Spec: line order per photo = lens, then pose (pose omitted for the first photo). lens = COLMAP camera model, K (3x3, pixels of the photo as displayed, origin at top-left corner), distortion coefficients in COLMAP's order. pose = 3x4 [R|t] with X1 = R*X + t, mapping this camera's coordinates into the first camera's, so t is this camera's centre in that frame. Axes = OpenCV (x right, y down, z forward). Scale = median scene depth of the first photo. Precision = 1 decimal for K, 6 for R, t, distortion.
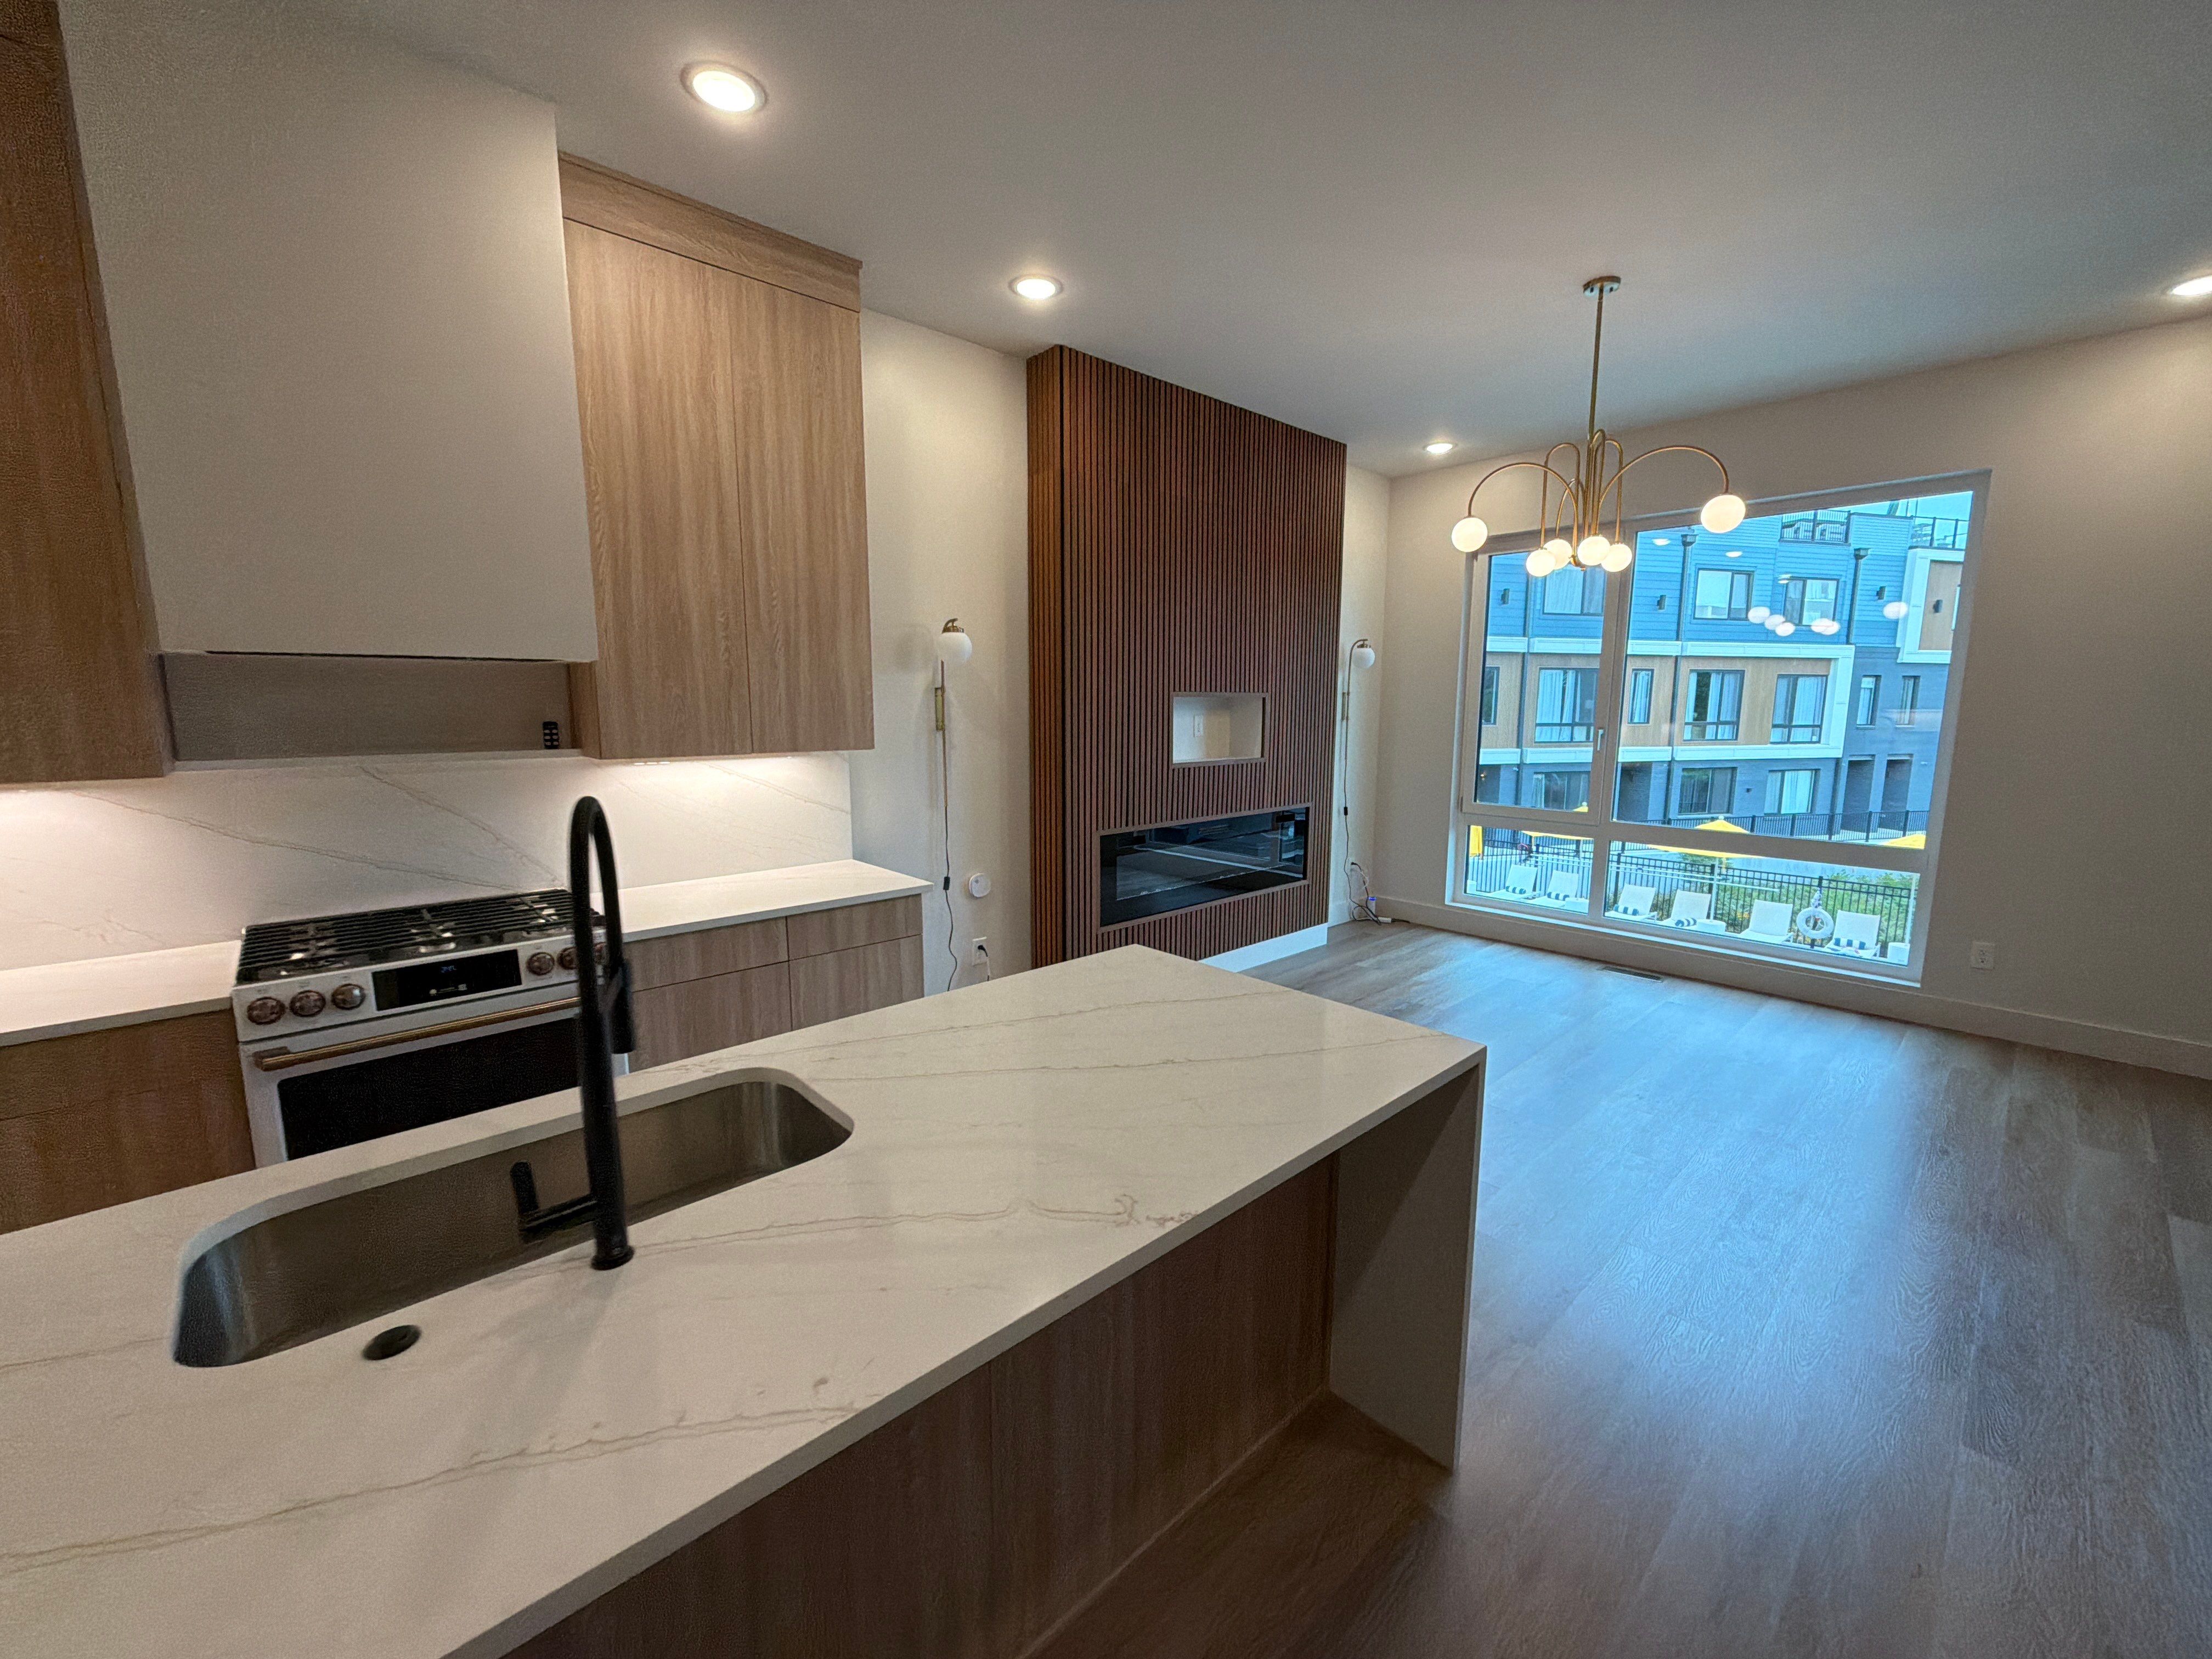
lens RADIAL K [[872.0, 0, 1111.5], [0, 872.0, 835.1], [0, 0, 1]] dist [-0.001812, 0.000624]
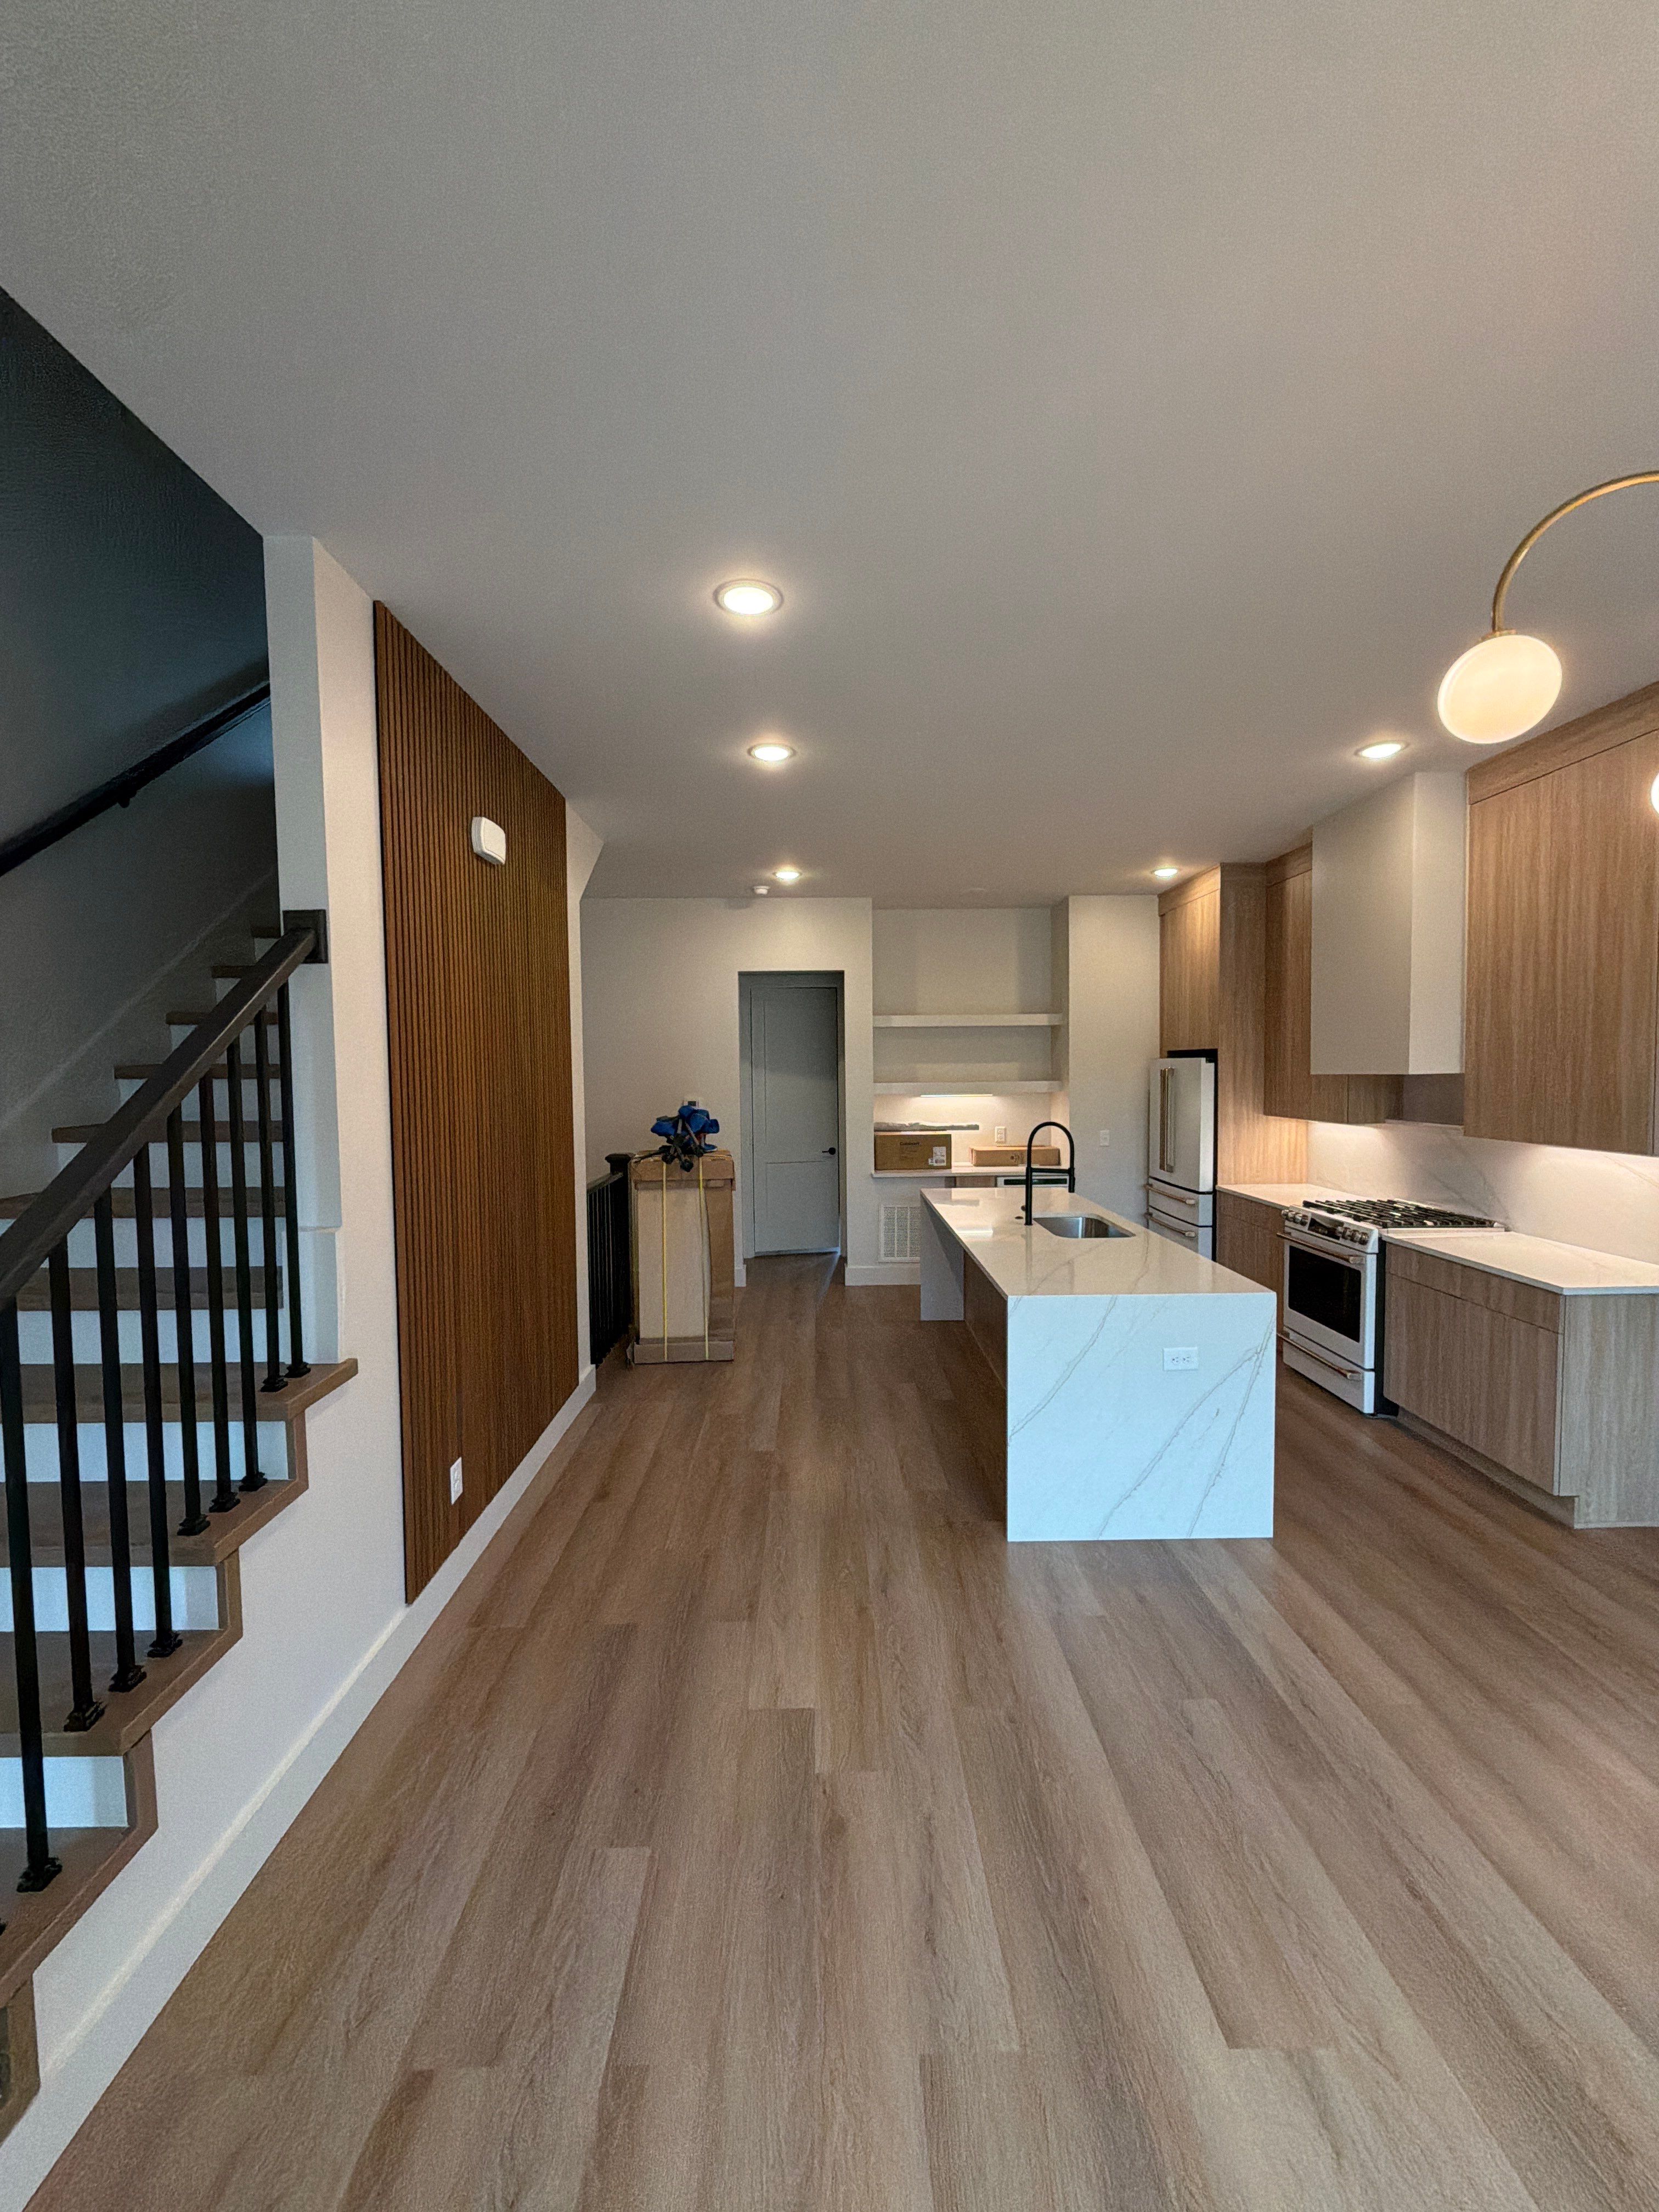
lens RADIAL K [[872.0, 0, 831.1], [0, 872.0, 1109.6], [0, 0, 1]] dist [-0.001812, 0.000624]
pose [[-0.666437, 0.045206, -0.744189, 0.732359], [-0.097446, 0.984316, 0.147058, -0.141544], [0.739165, 0.170523, -0.651580, 0.663210]]
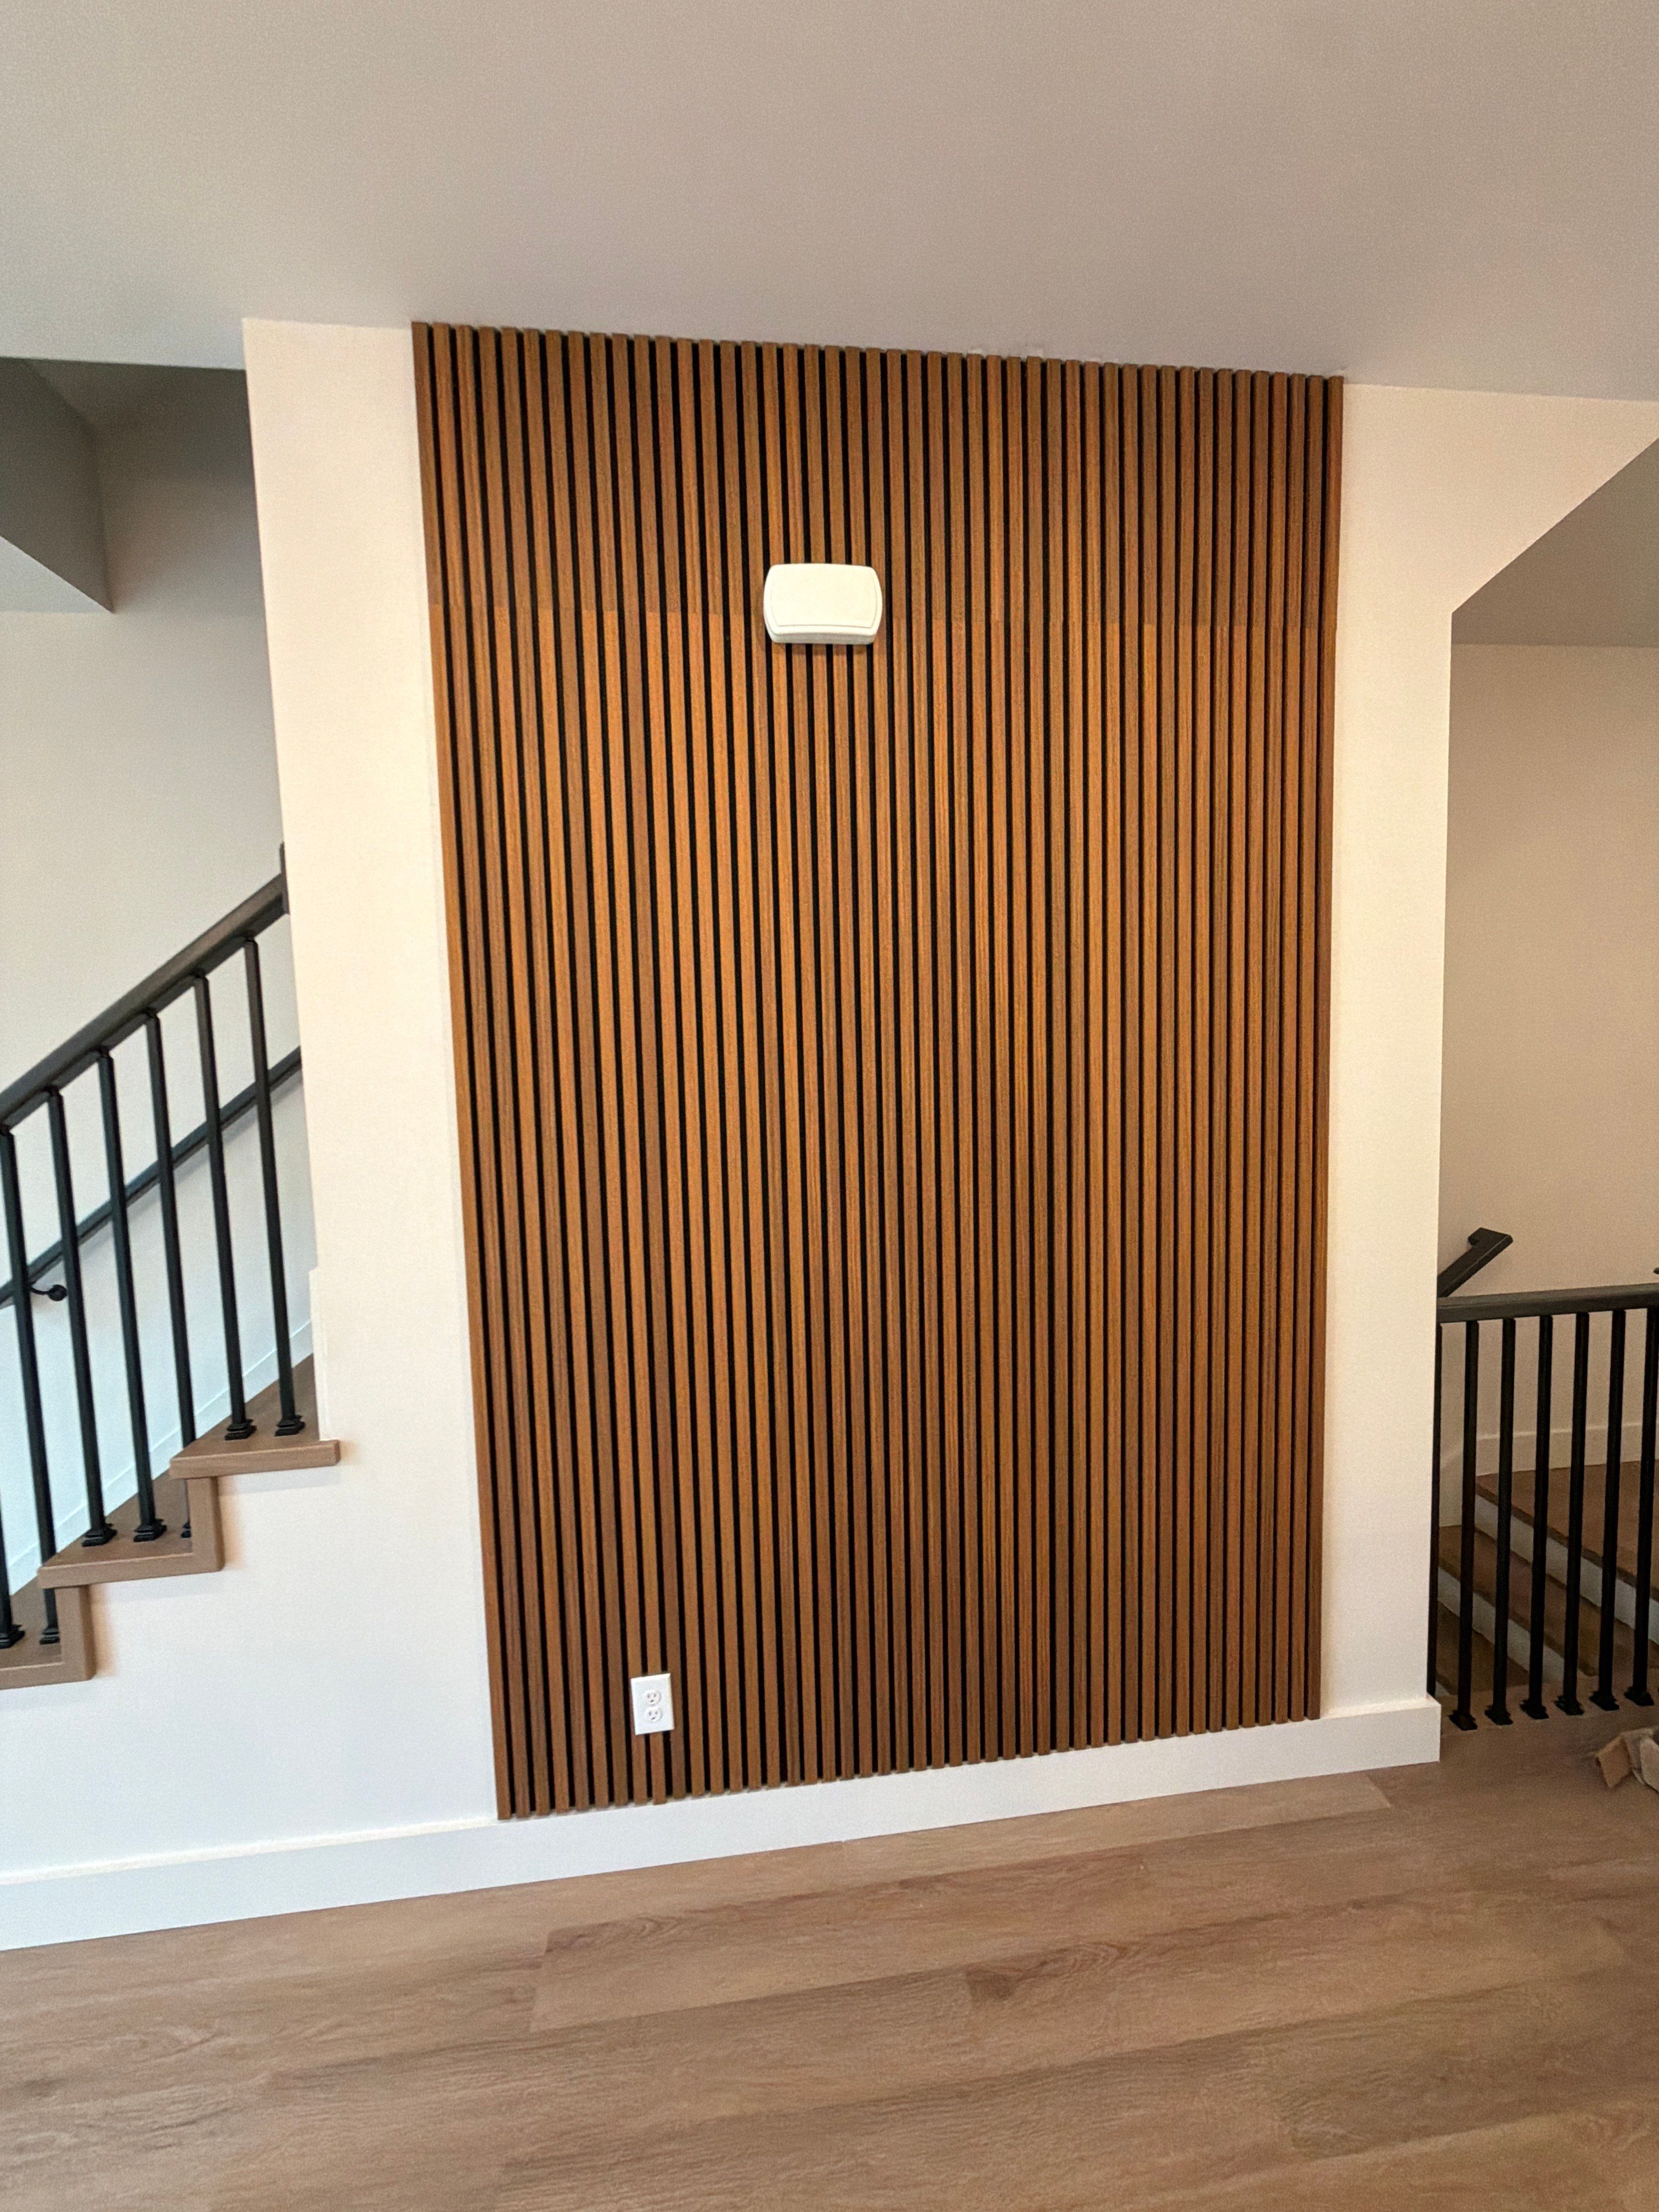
lens RADIAL K [[872.0, 0, 834.3], [0, 872.0, 1117.8], [0, 0, 1]] dist [-0.001812, 0.000624]
pose [[-0.813633, -0.022982, 0.580924, 0.171195], [0.112405, 0.974146, 0.195971, -0.083271], [-0.570409, 0.224747, -0.790014, 0.303933]]
